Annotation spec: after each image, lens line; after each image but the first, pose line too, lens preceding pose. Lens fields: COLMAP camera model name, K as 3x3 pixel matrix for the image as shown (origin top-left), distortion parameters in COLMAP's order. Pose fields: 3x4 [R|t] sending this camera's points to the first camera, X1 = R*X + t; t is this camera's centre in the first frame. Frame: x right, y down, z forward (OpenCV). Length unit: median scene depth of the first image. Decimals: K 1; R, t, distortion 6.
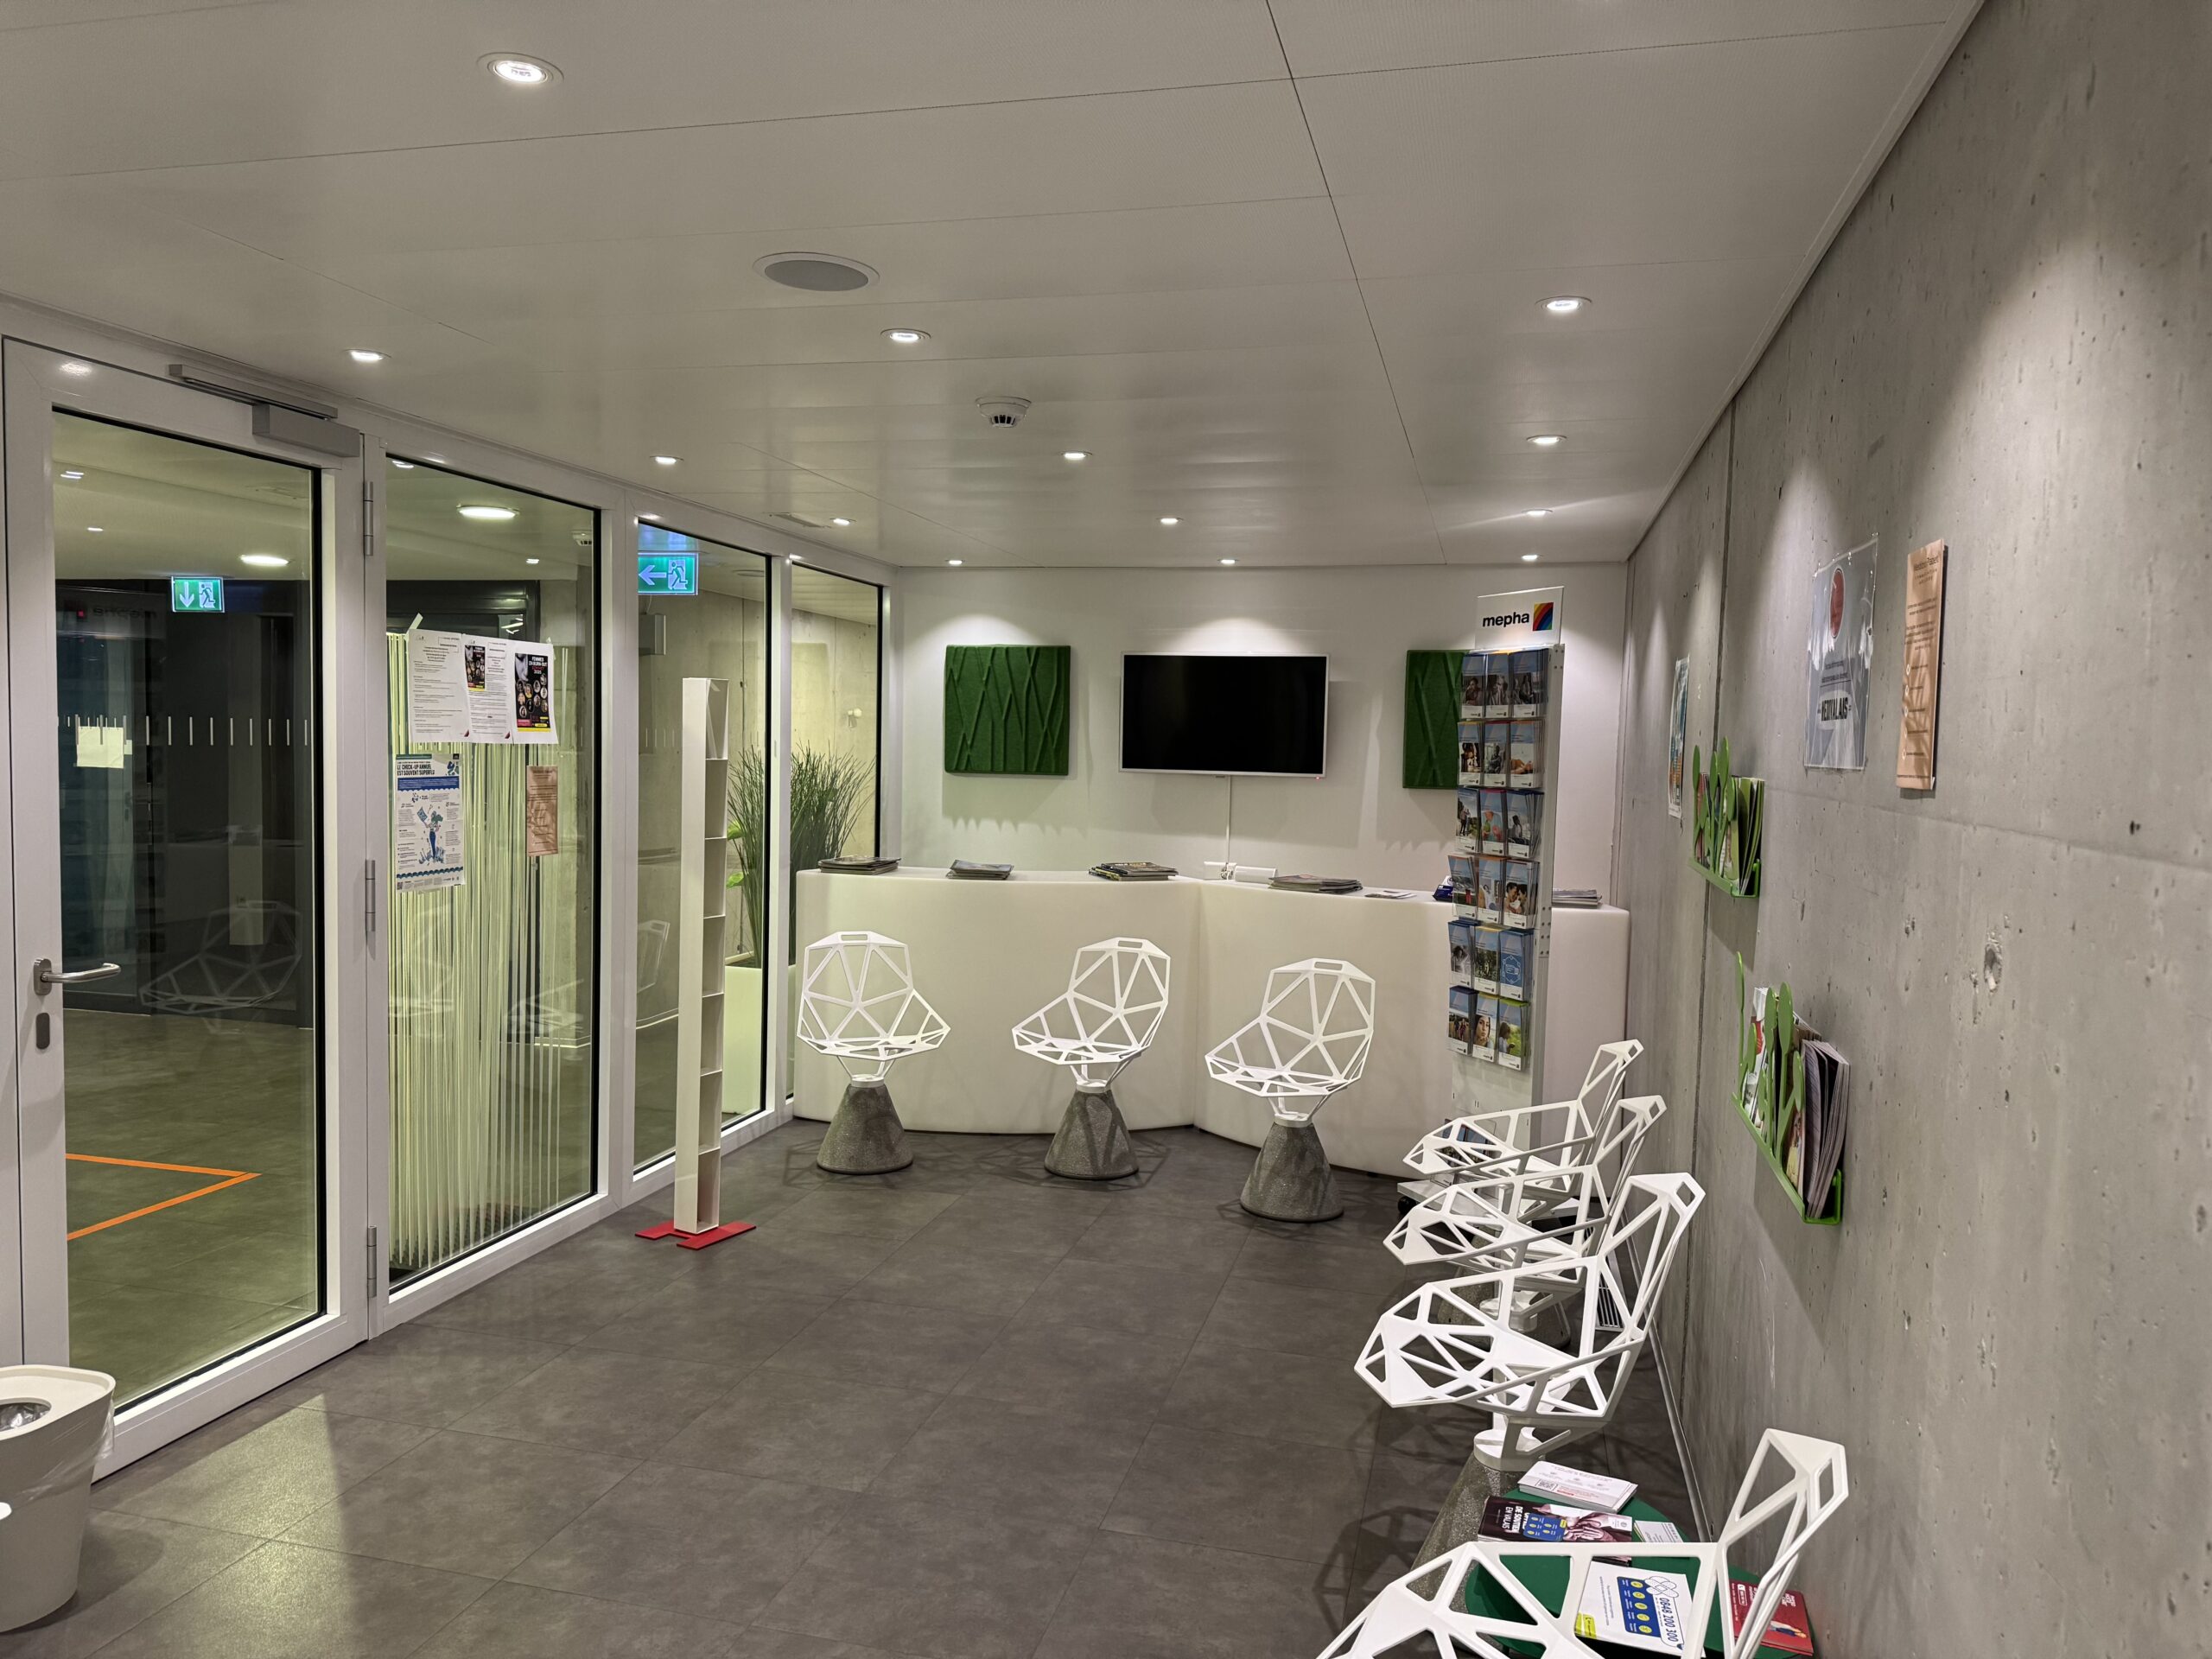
lens RADIAL K [[1534.7, 0, 1104.4], [0, 1534.7, 832.2], [0, 0, 1]] dist [0.162428, -0.277093]
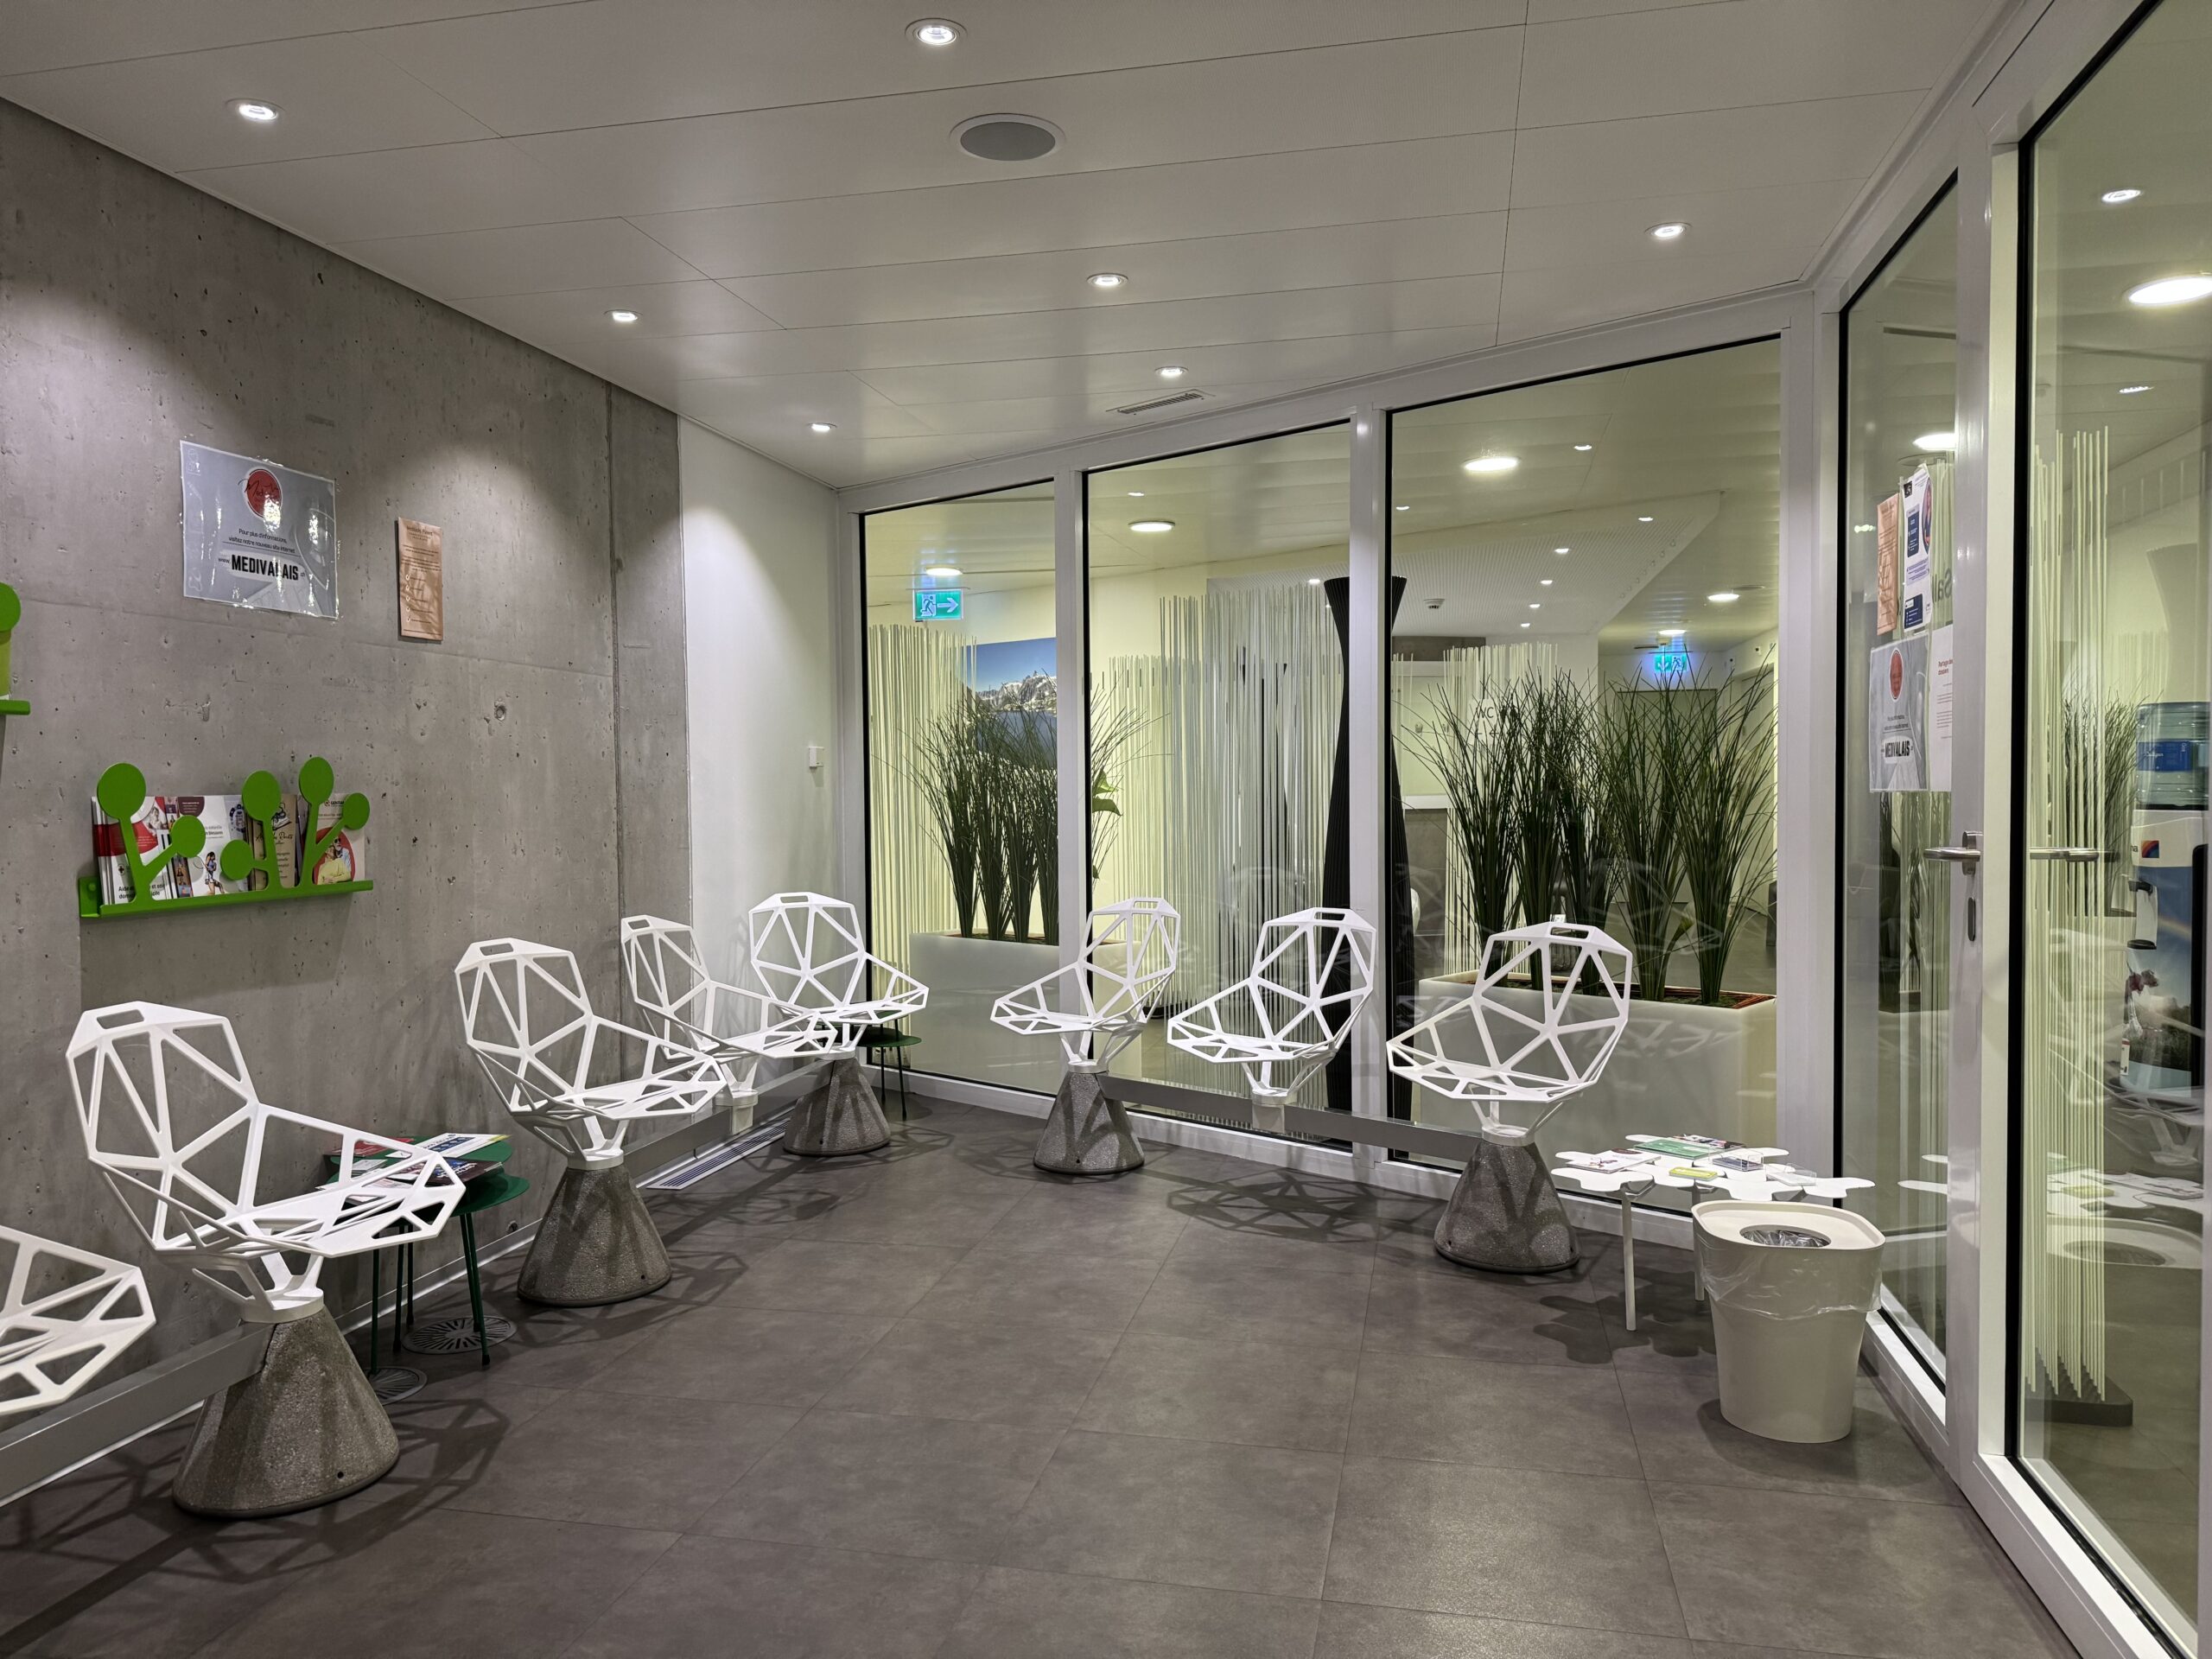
lens RADIAL K [[1534.7, 0, 1104.4], [0, 1534.7, 832.2], [0, 0, 1]] dist [0.162428, -0.277093]
pose [[-0.999414, -0.008453, -0.033174, -0.115156], [-0.011505, 0.995605, 0.092944, 0.008338], [0.032242, 0.093271, -0.995119, 1.086304]]
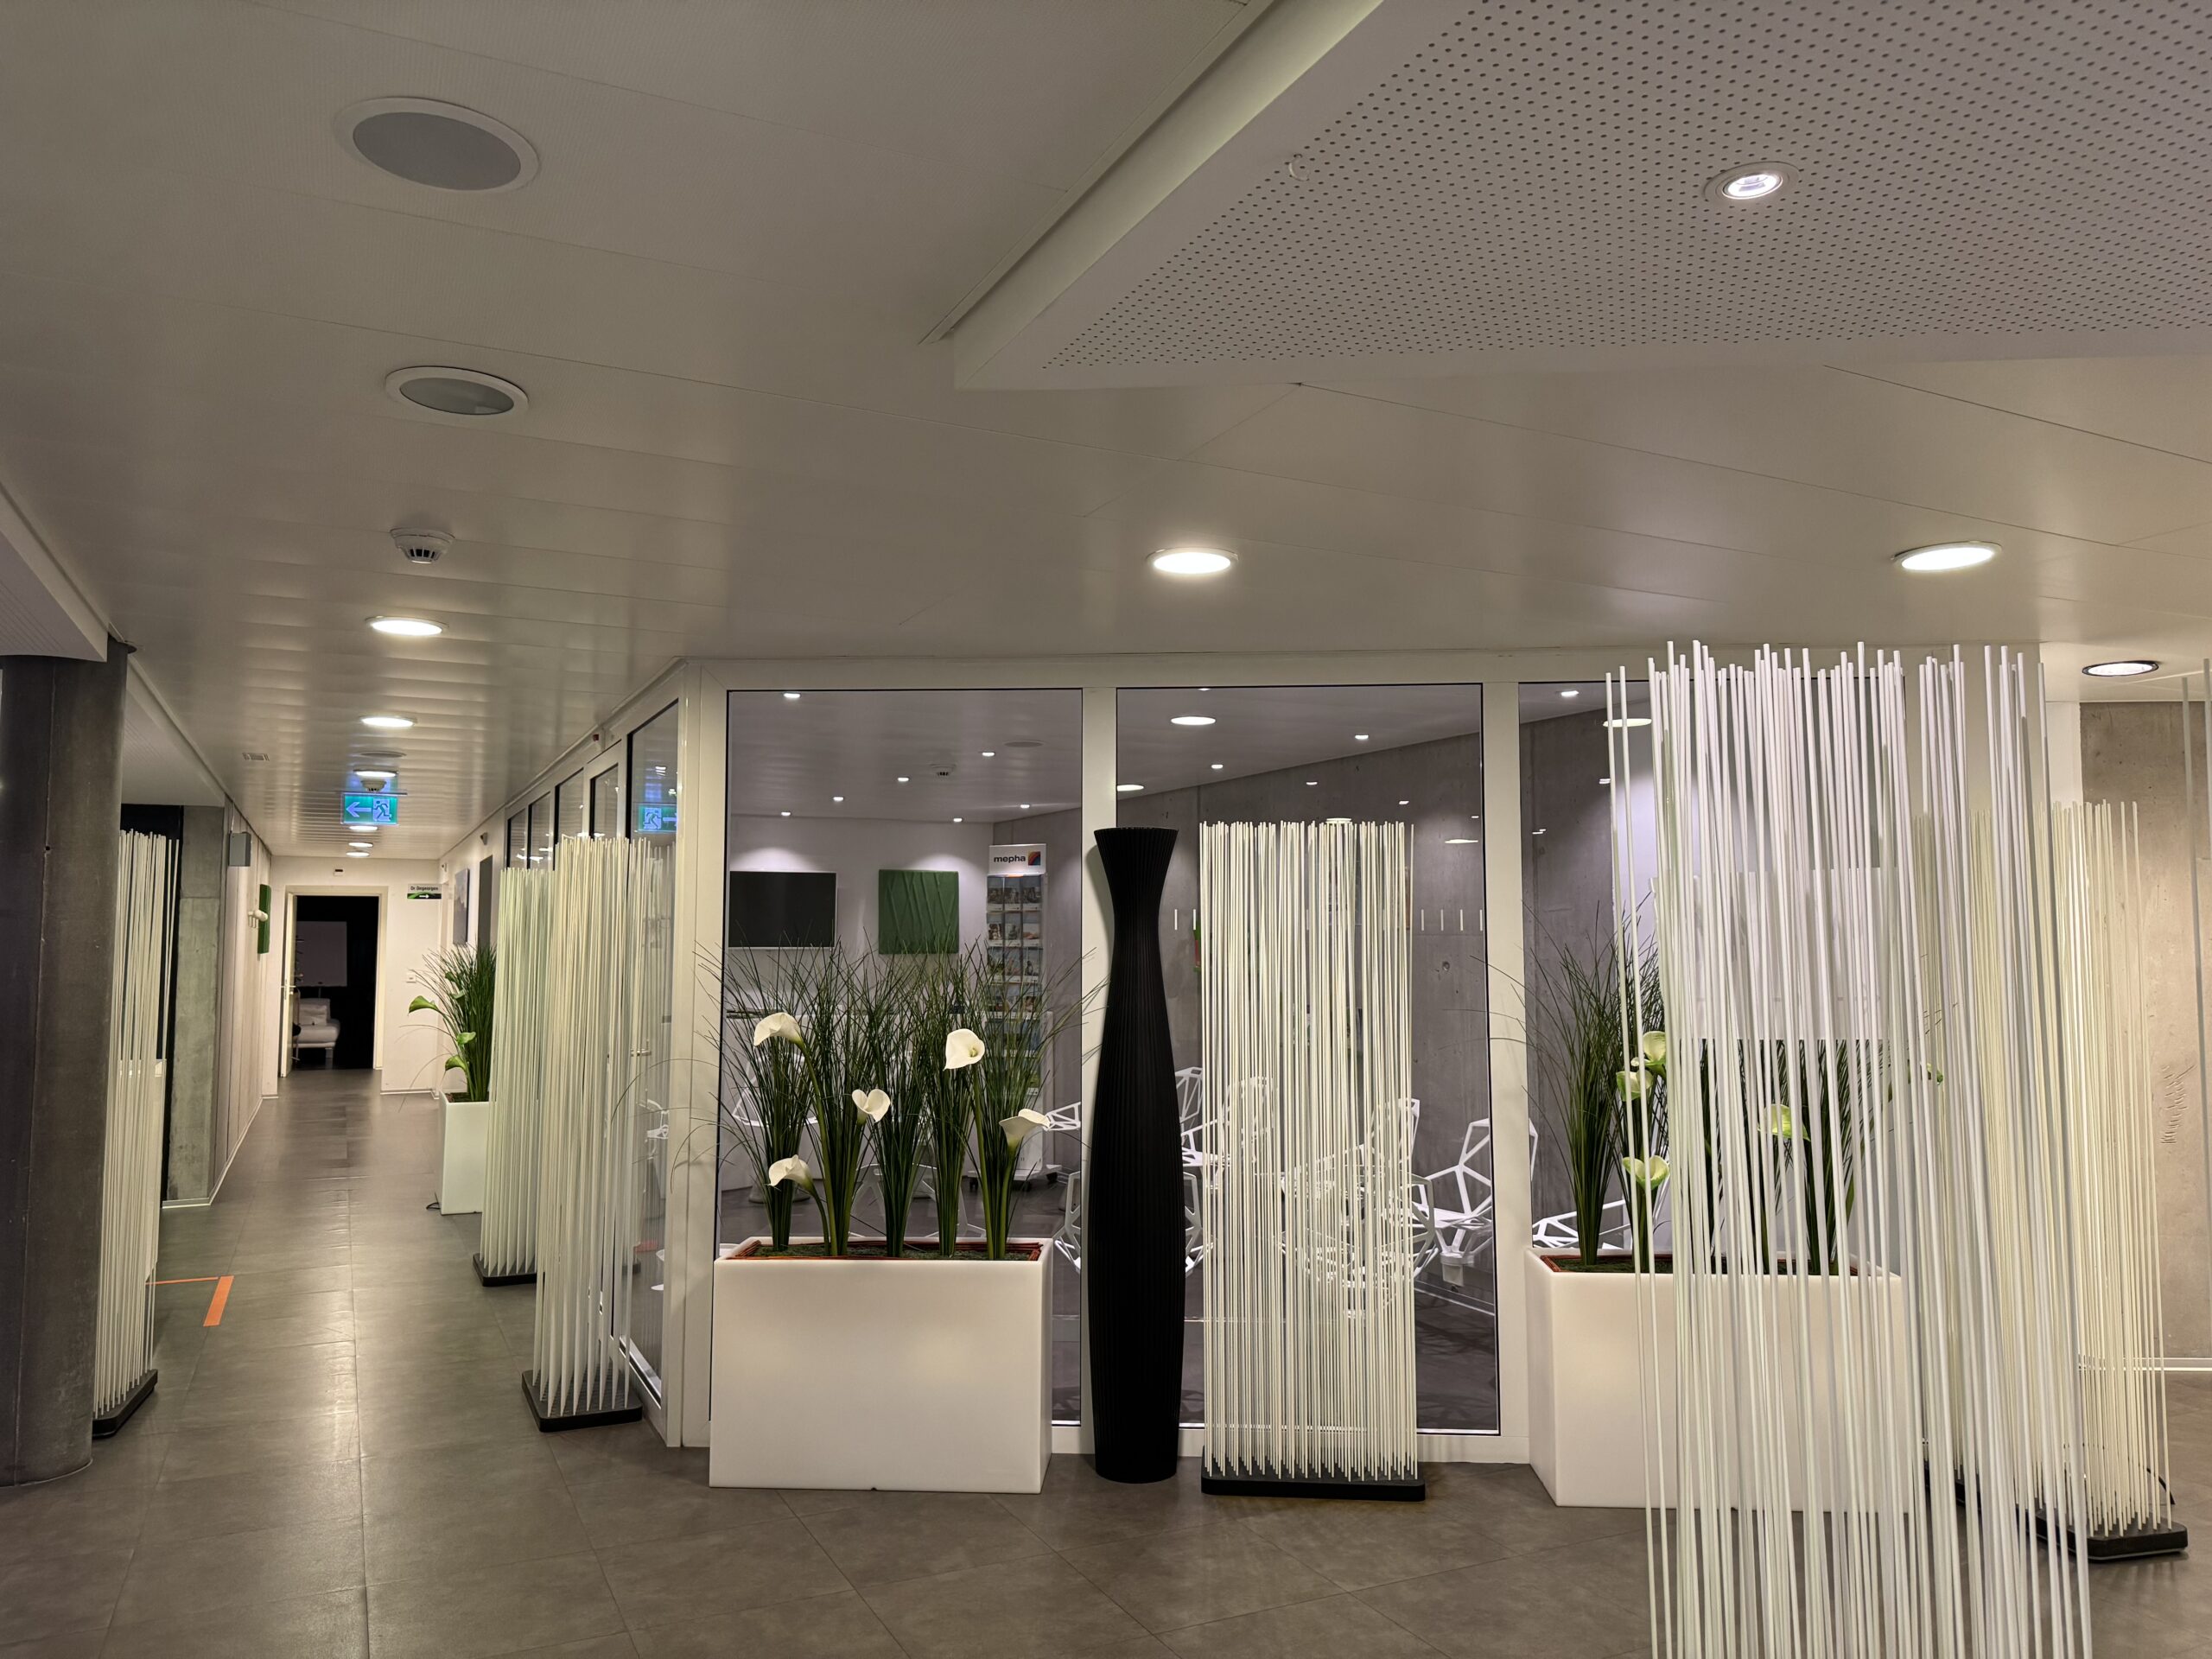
lens RADIAL K [[1545.2, 0, 1102.7], [0, 1545.2, 824.3], [0, 0, 1]] dist [0.114296, -0.176423]
pose [[0.759894, 0.027222, 0.649477, -0.883999], [0.056905, 0.992502, -0.108178, 0.032310], [-0.647552, 0.119162, 0.752647, -0.506645]]
